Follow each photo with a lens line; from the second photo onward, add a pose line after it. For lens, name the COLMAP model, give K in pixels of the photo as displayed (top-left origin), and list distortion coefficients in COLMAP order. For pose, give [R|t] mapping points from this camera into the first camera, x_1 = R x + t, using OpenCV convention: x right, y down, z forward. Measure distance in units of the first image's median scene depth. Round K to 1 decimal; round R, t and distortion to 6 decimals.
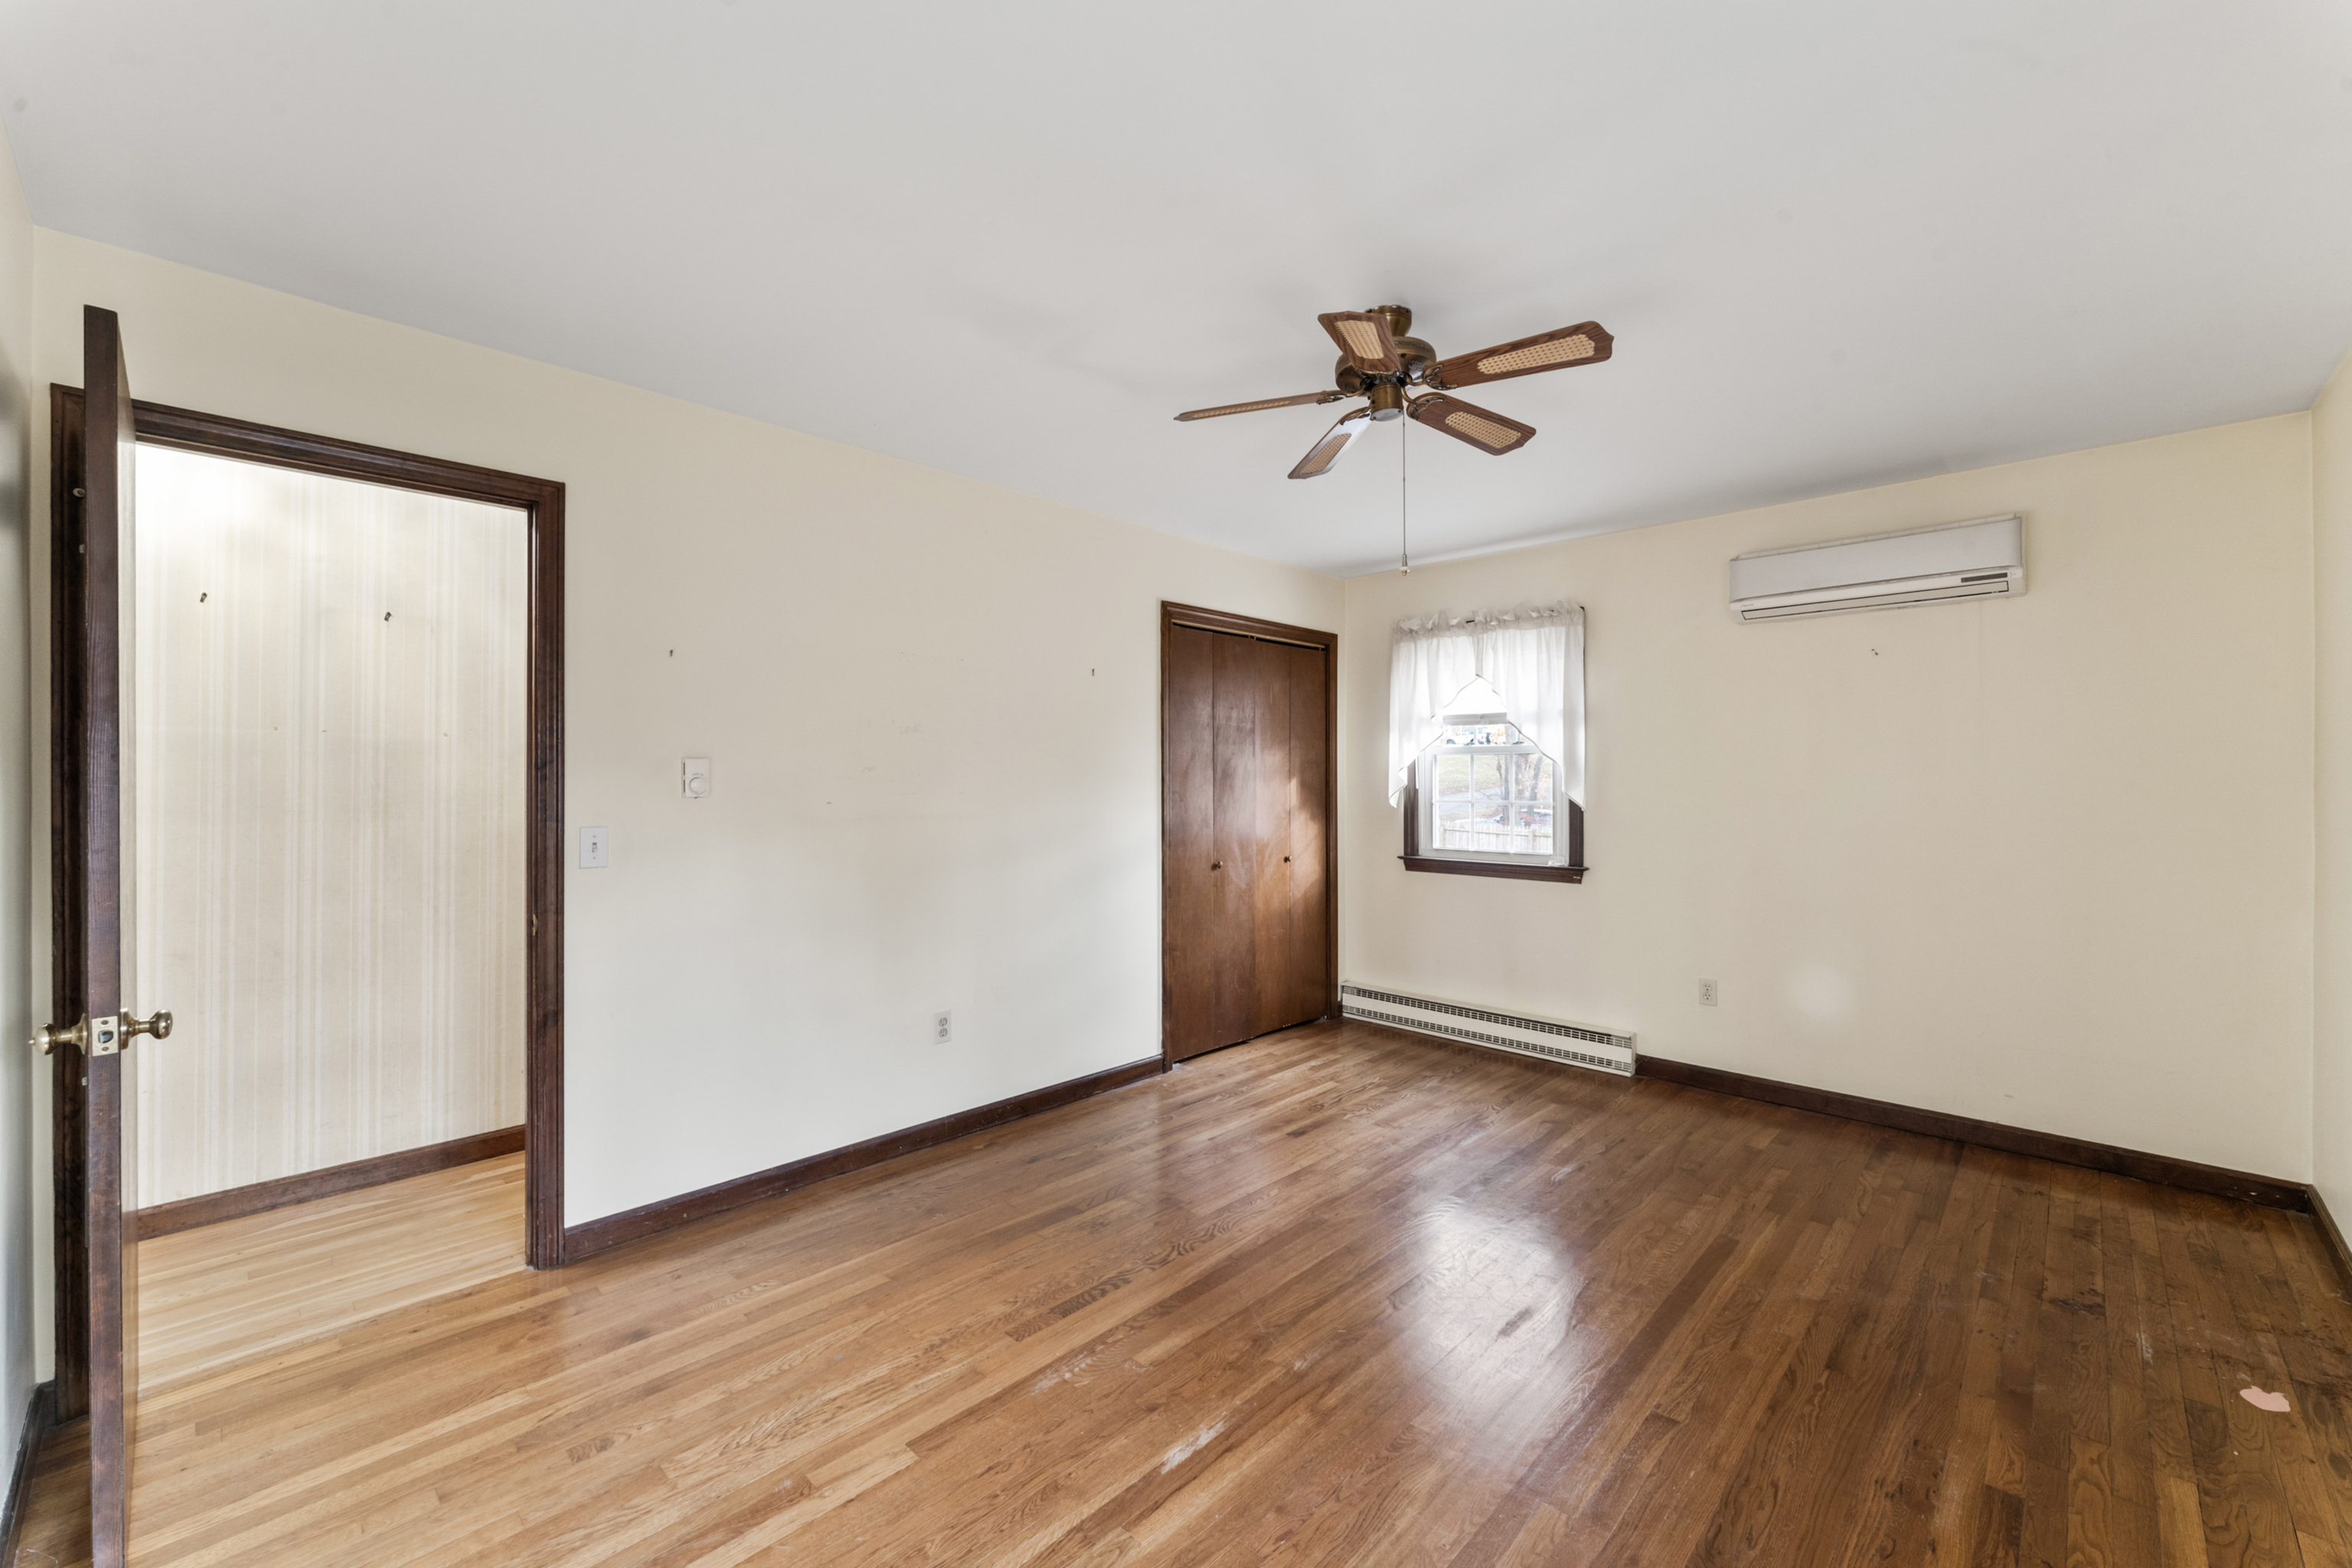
lens RADIAL K [[955.9, 0, 1170.6], [0, 955.9, 783.4], [0, 0, 1]] dist [0.003948, 0.000107]
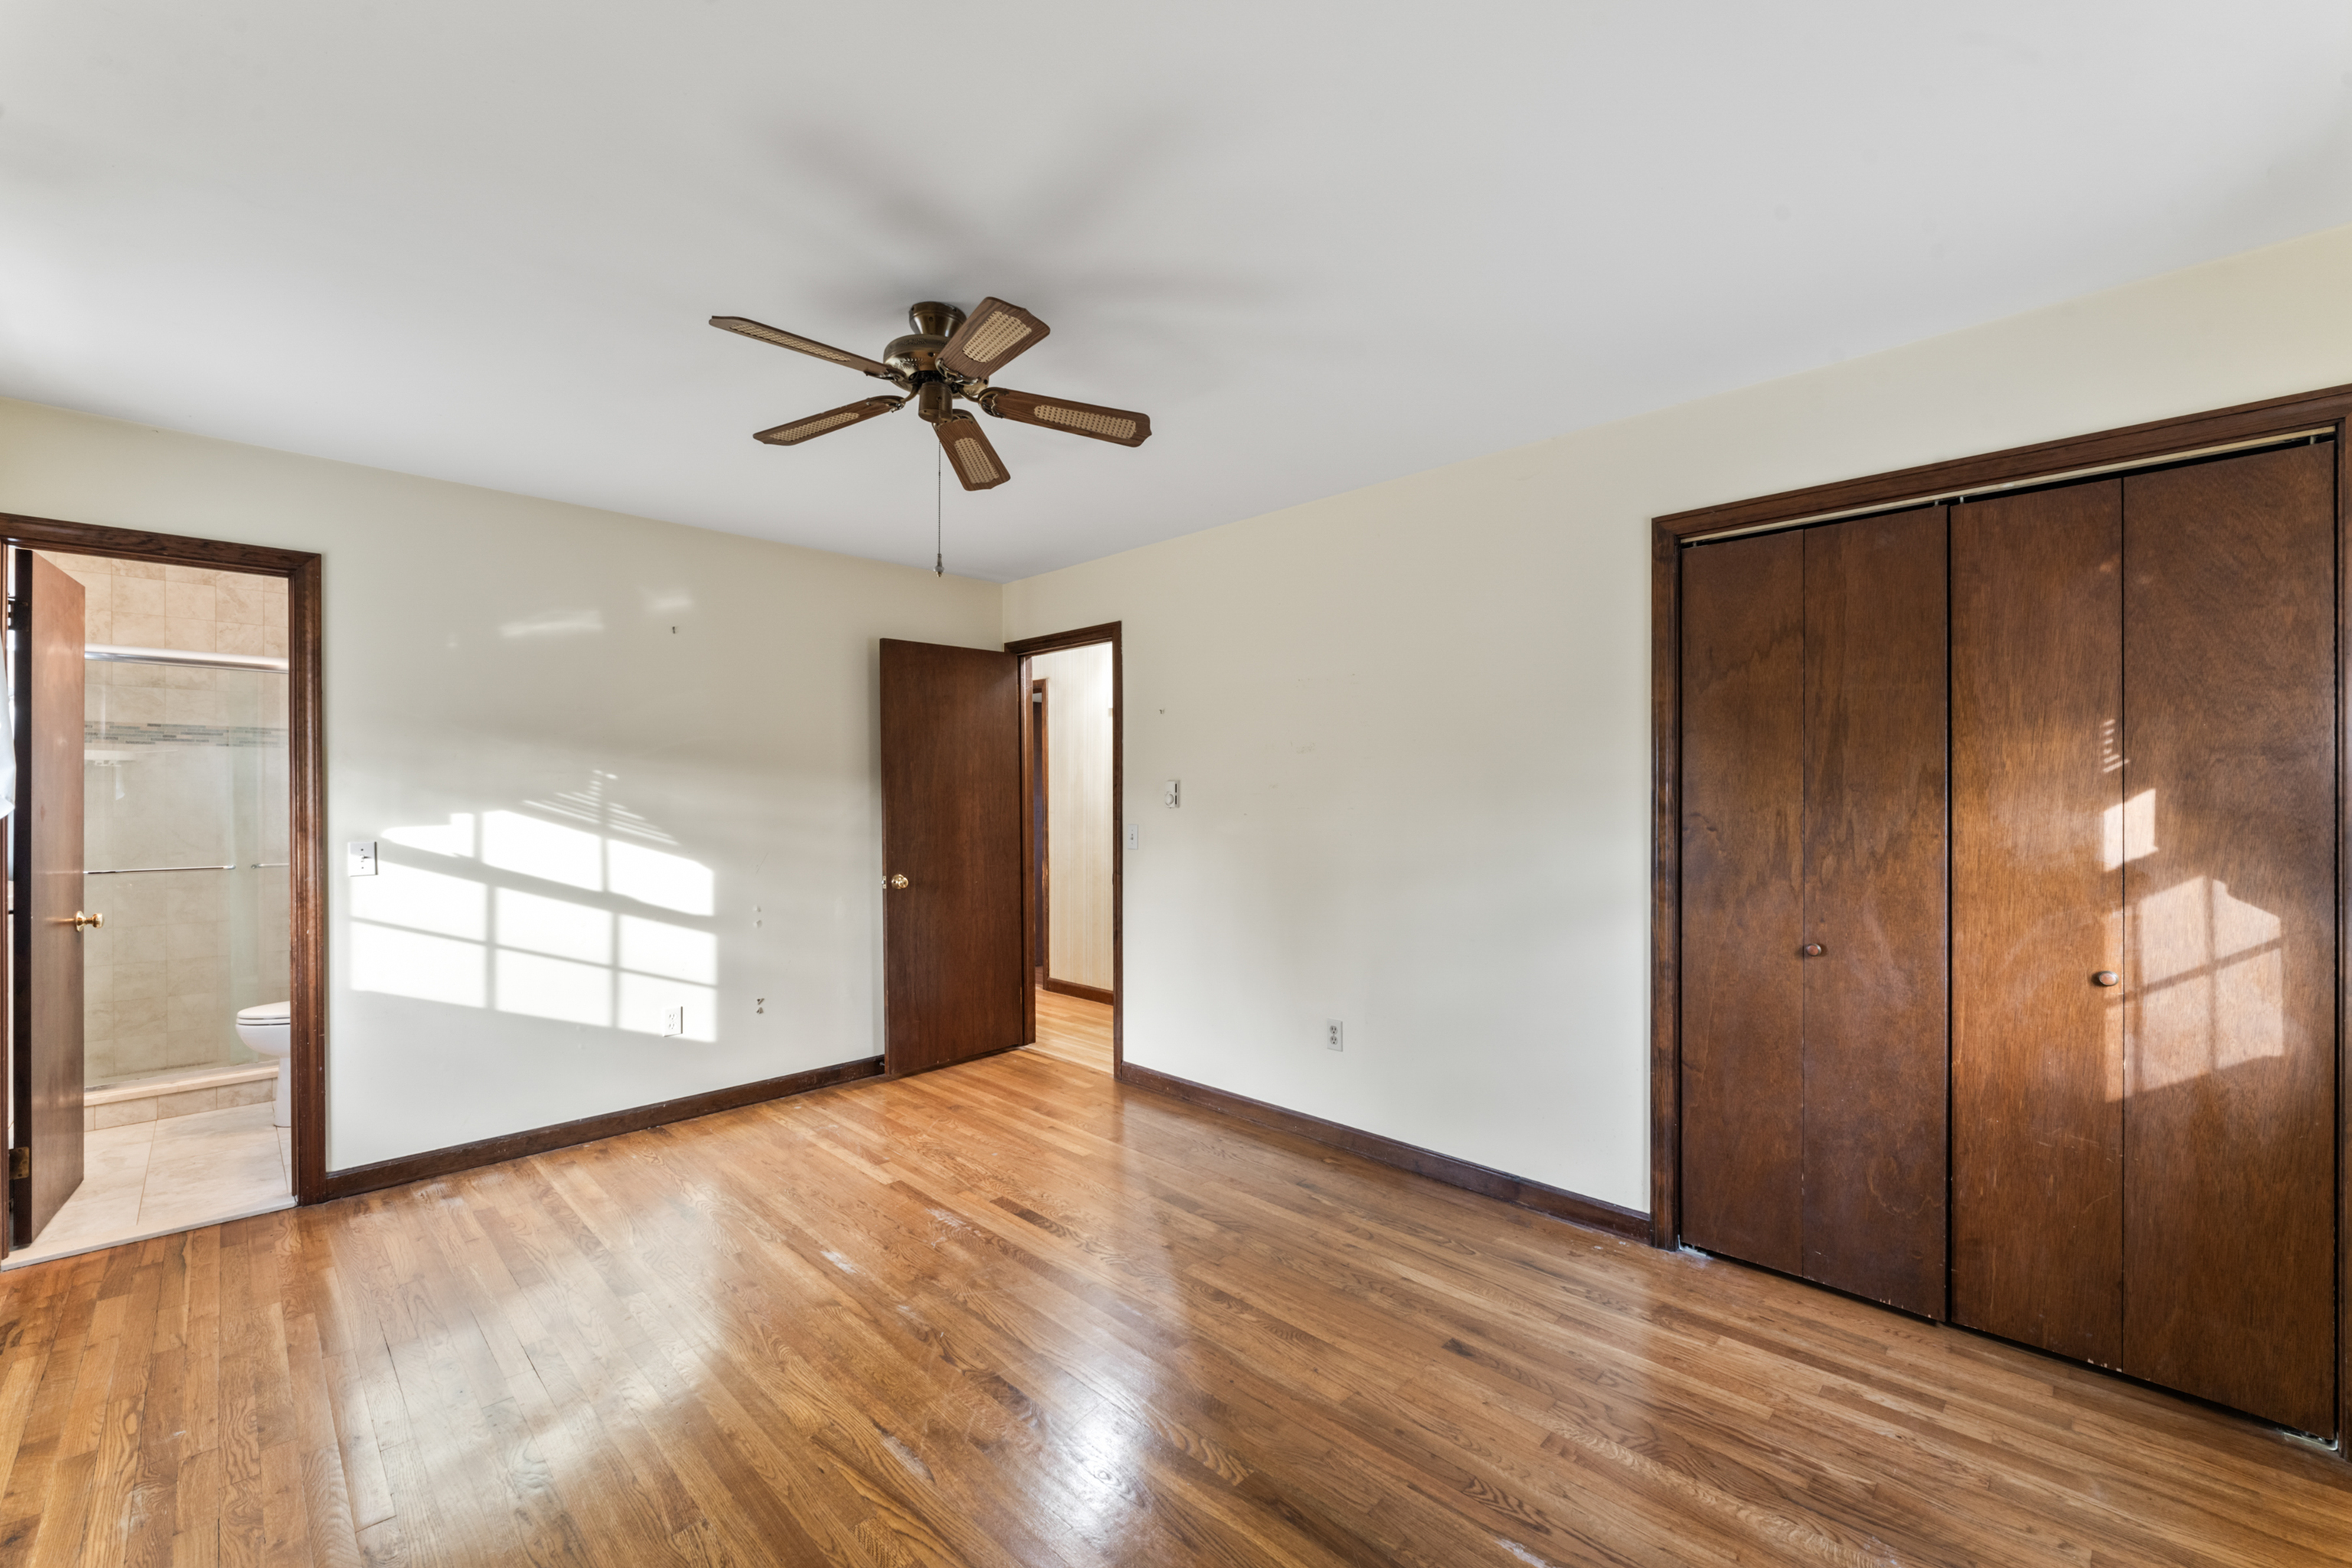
lens RADIAL K [[955.9, 0, 1169.8], [0, 955.9, 789.5], [0, 0, 1]] dist [0.003948, 0.000107]
pose [[-0.019491, -0.002696, -0.999806, 0.767159], [0.001876, 0.999995, -0.002733, -0.008260], [0.999808, -0.001929, -0.019486, 0.803816]]
